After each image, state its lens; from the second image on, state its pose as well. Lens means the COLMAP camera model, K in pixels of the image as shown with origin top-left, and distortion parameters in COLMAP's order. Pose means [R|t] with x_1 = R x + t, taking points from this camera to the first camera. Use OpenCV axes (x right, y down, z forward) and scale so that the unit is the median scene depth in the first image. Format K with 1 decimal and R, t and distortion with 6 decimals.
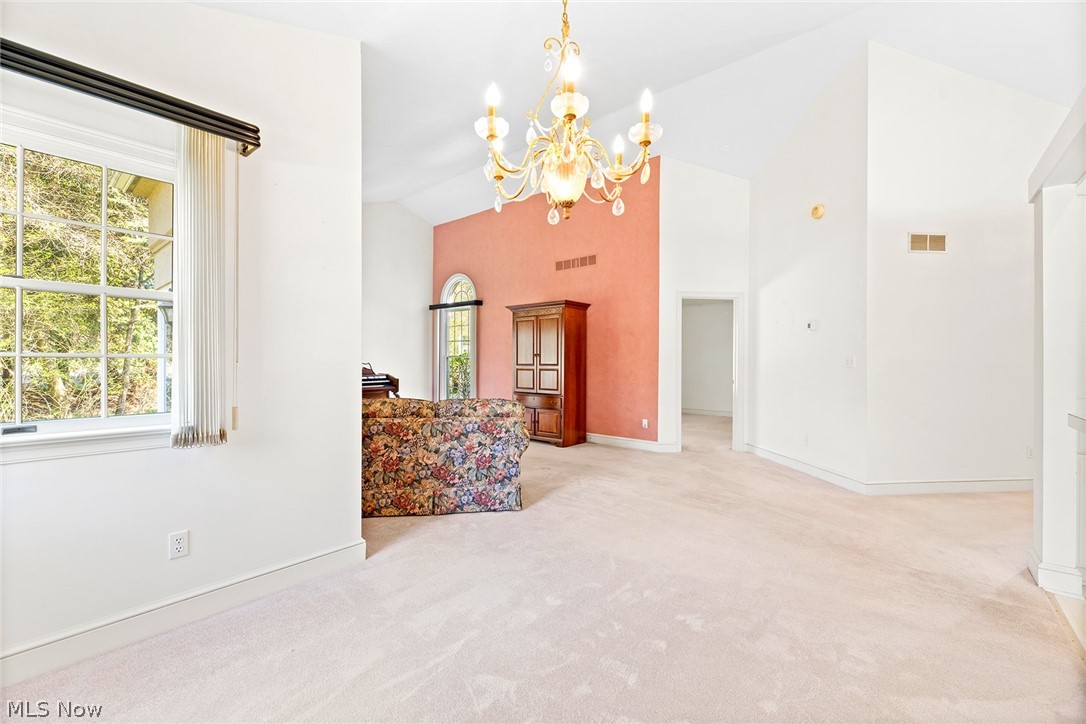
lens RADIAL K [[445.0, 0, 543.0], [0, 445.0, 364.5], [0, 0, 1]] dist [0.000551, -0.000285]
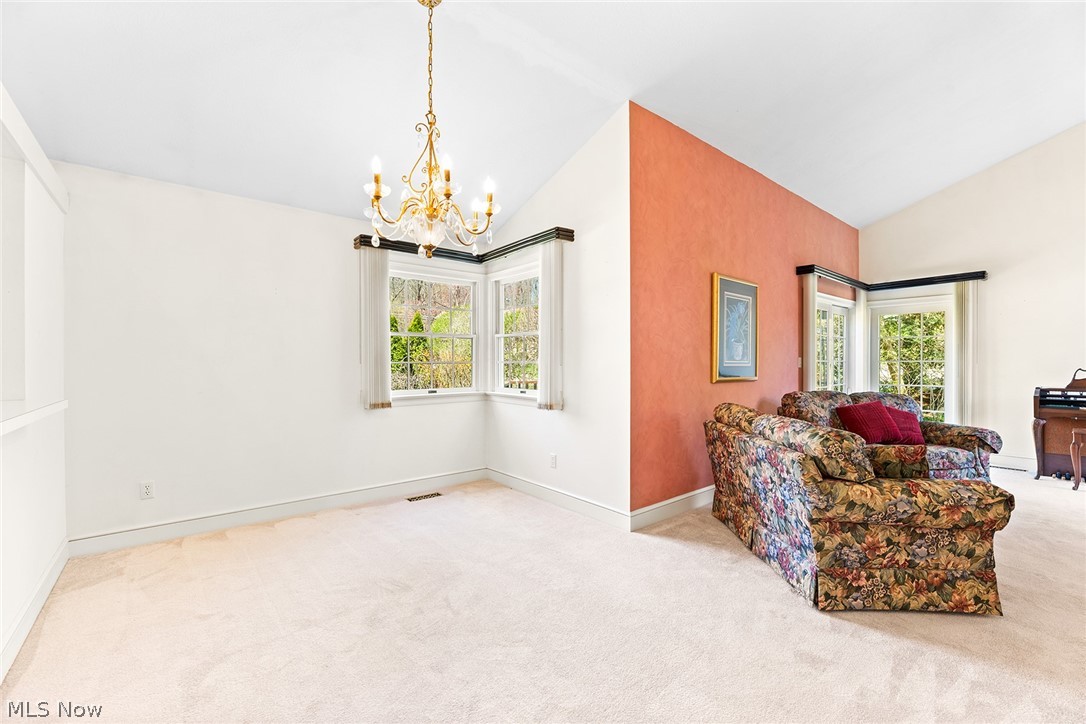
lens RADIAL K [[445.0, 0, 543.0], [0, 445.0, 364.5], [0, 0, 1]] dist [0.000551, -0.000285]
pose [[-0.181956, -0.001373, -0.983306, 0.337273], [-0.008879, 0.999961, 0.000247, -0.002848], [0.983267, 0.008776, -0.181961, 0.405558]]
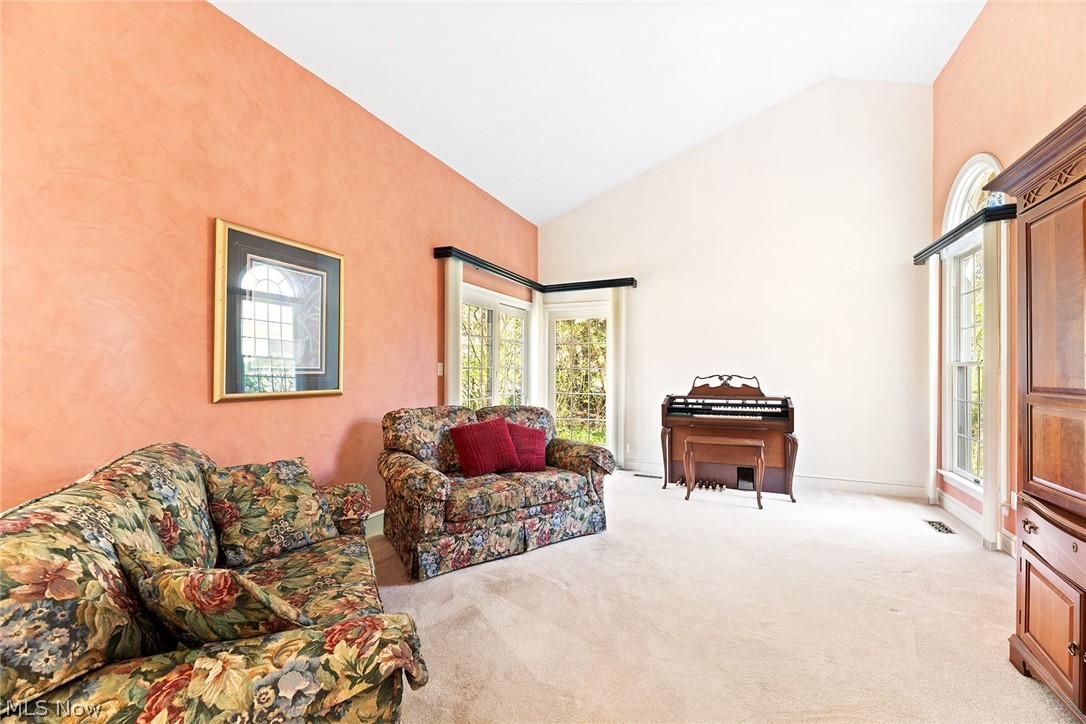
lens RADIAL K [[440.5, 0, 542.1], [0, 440.5, 365.3], [0, 0, 1]] dist [-0.001826, -0.000282]
pose [[0.262413, -0.011498, -0.964887, 0.117544], [-0.012585, 0.999803, -0.015337, -0.007867], [0.964874, 0.016168, 0.262217, 0.681420]]
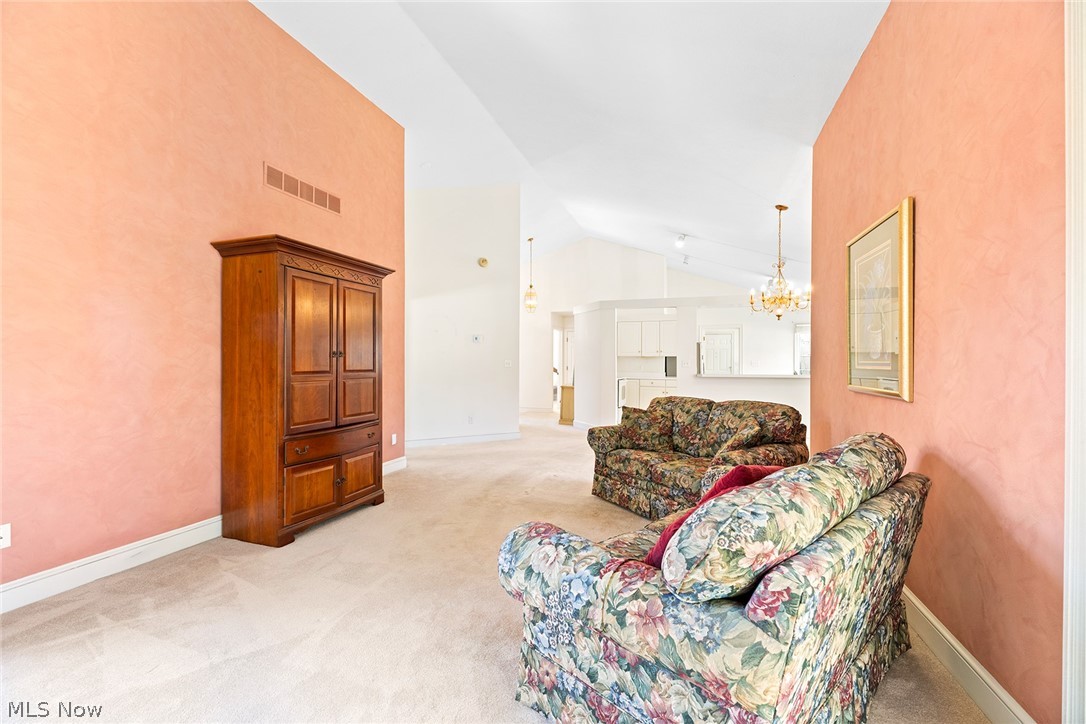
lens RADIAL K [[440.5, 0, 542.1], [0, 440.5, 365.3], [0, 0, 1]] dist [-0.001826, -0.000282]
pose [[-0.365908, -0.009051, 0.930607, -0.581153], [0.005355, 0.999916, 0.011830, -0.012149], [-0.930636, 0.009312, -0.365829, 0.960516]]
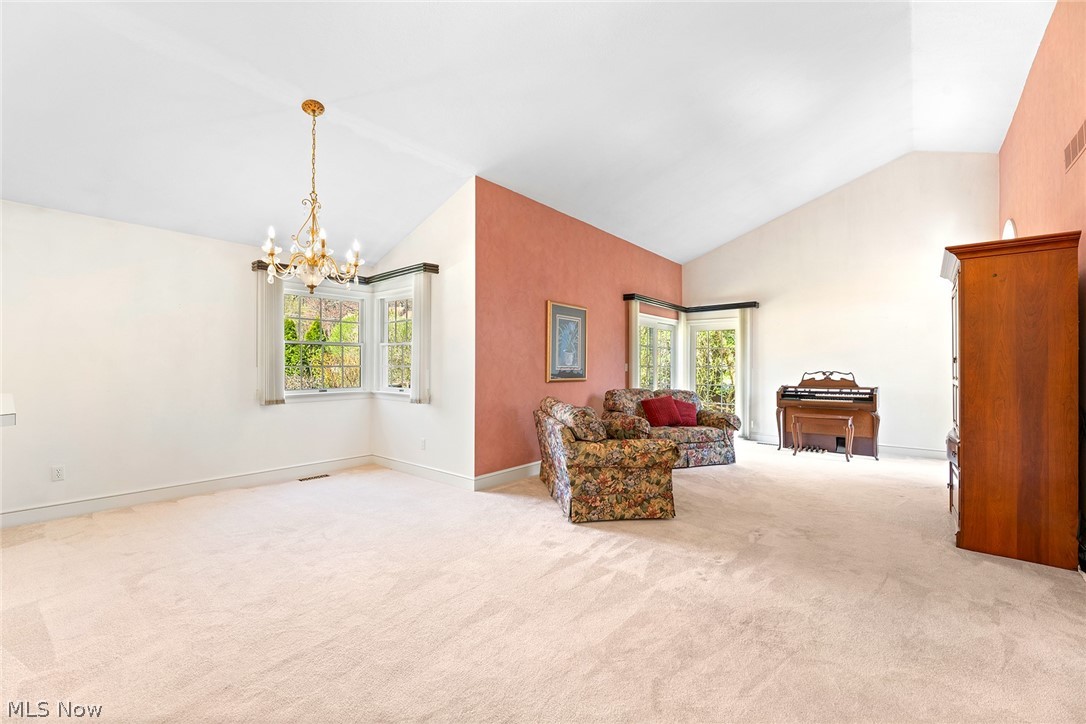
lens RADIAL K [[445.0, 0, 543.0], [0, 445.0, 364.5], [0, 0, 1]] dist [0.000551, -0.000285]
pose [[0.002617, -0.009597, -0.999951, 0.507478], [-0.012697, 0.999873, -0.009630, -0.004624], [0.999916, 0.012722, 0.002495, 0.511728]]
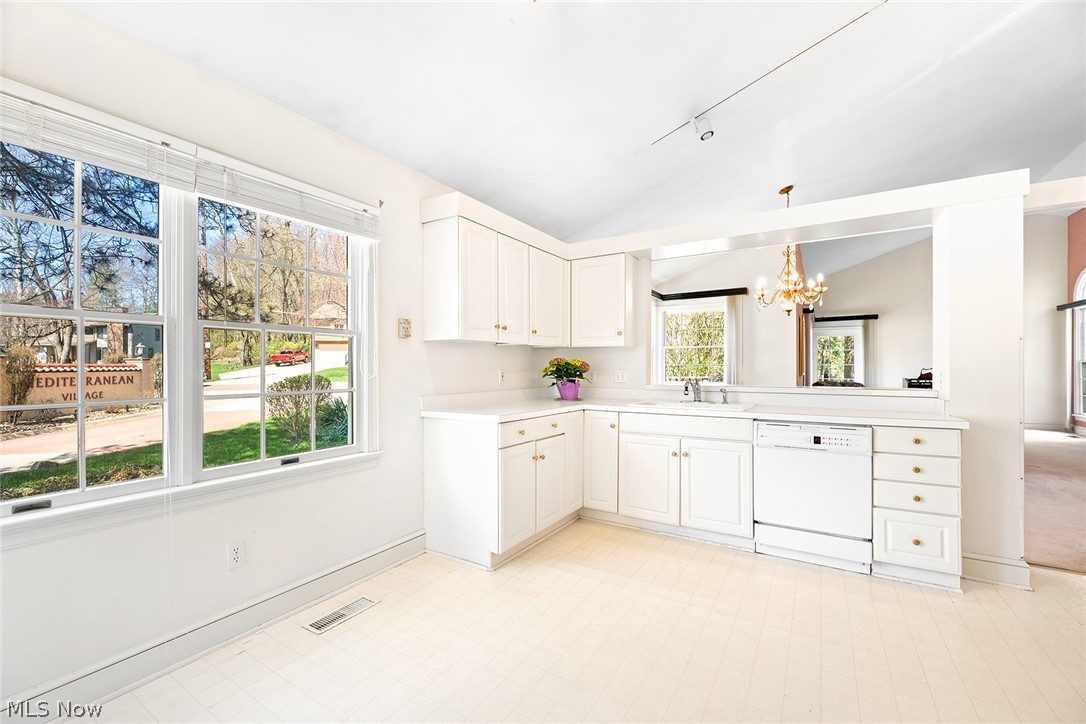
lens RADIAL K [[440.5, 0, 542.1], [0, 440.5, 365.3], [0, 0, 1]] dist [-0.001826, -0.000282]
pose [[0.137577, -0.008031, -0.990458, 0.672375], [-0.006172, 0.999941, -0.008965, 0.006004], [0.990472, 0.007347, 0.137520, -0.242631]]
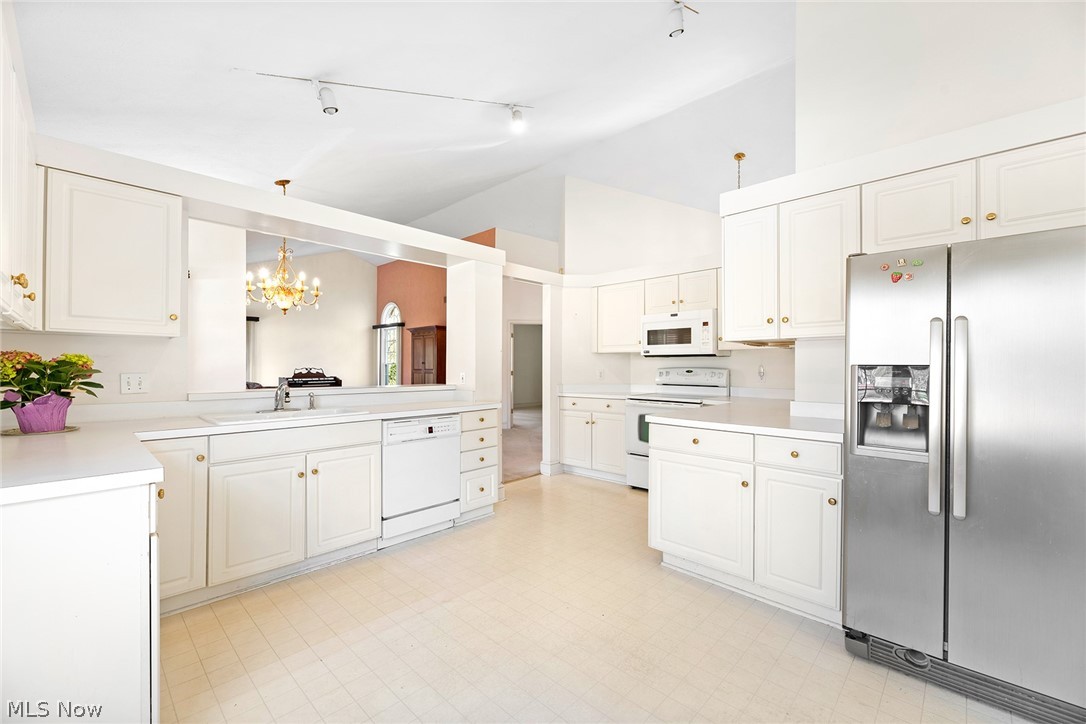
lens RADIAL K [[445.0, 0, 543.0], [0, 445.0, 364.5], [0, 0, 1]] dist [0.000551, -0.000285]
pose [[0.998021, -0.002159, -0.062839, 0.462391], [0.001283, 0.999901, -0.013980, 0.004765], [0.062863, 0.013871, 0.997926, -0.414231]]
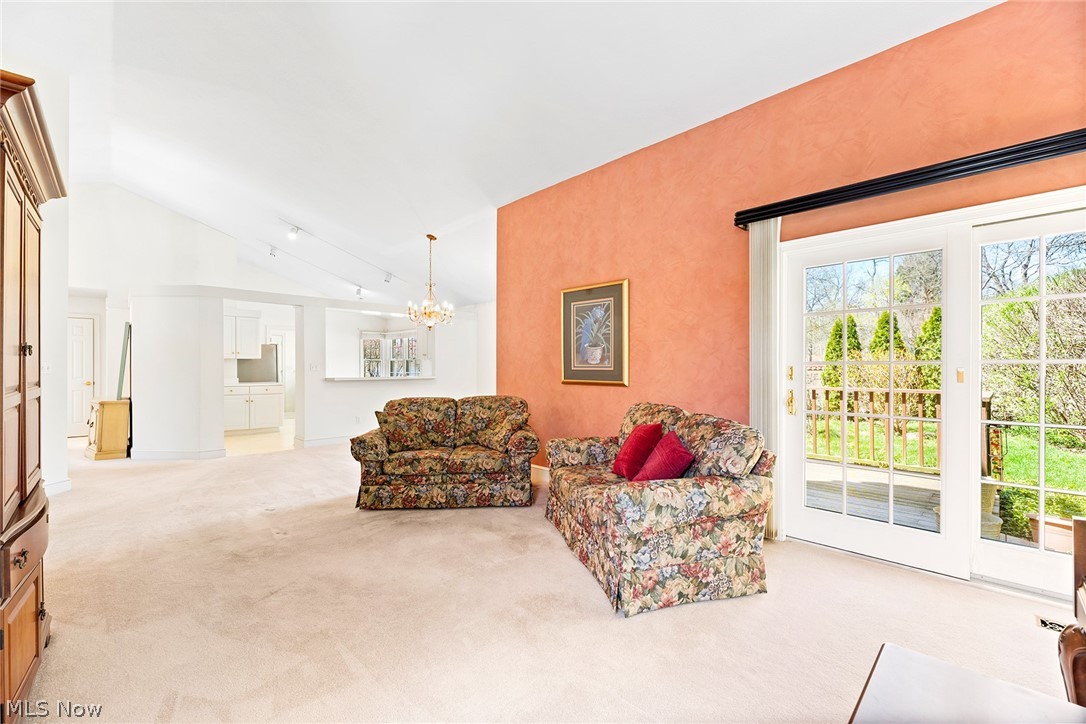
lens RADIAL K [[445.0, 0, 543.0], [0, 445.0, 364.5], [0, 0, 1]] dist [0.000551, -0.000285]
pose [[-0.995361, -0.002709, 0.096173, -0.325820], [-0.002200, 0.999983, 0.005394, -0.014044], [-0.096186, 0.005157, -0.995350, 1.216212]]
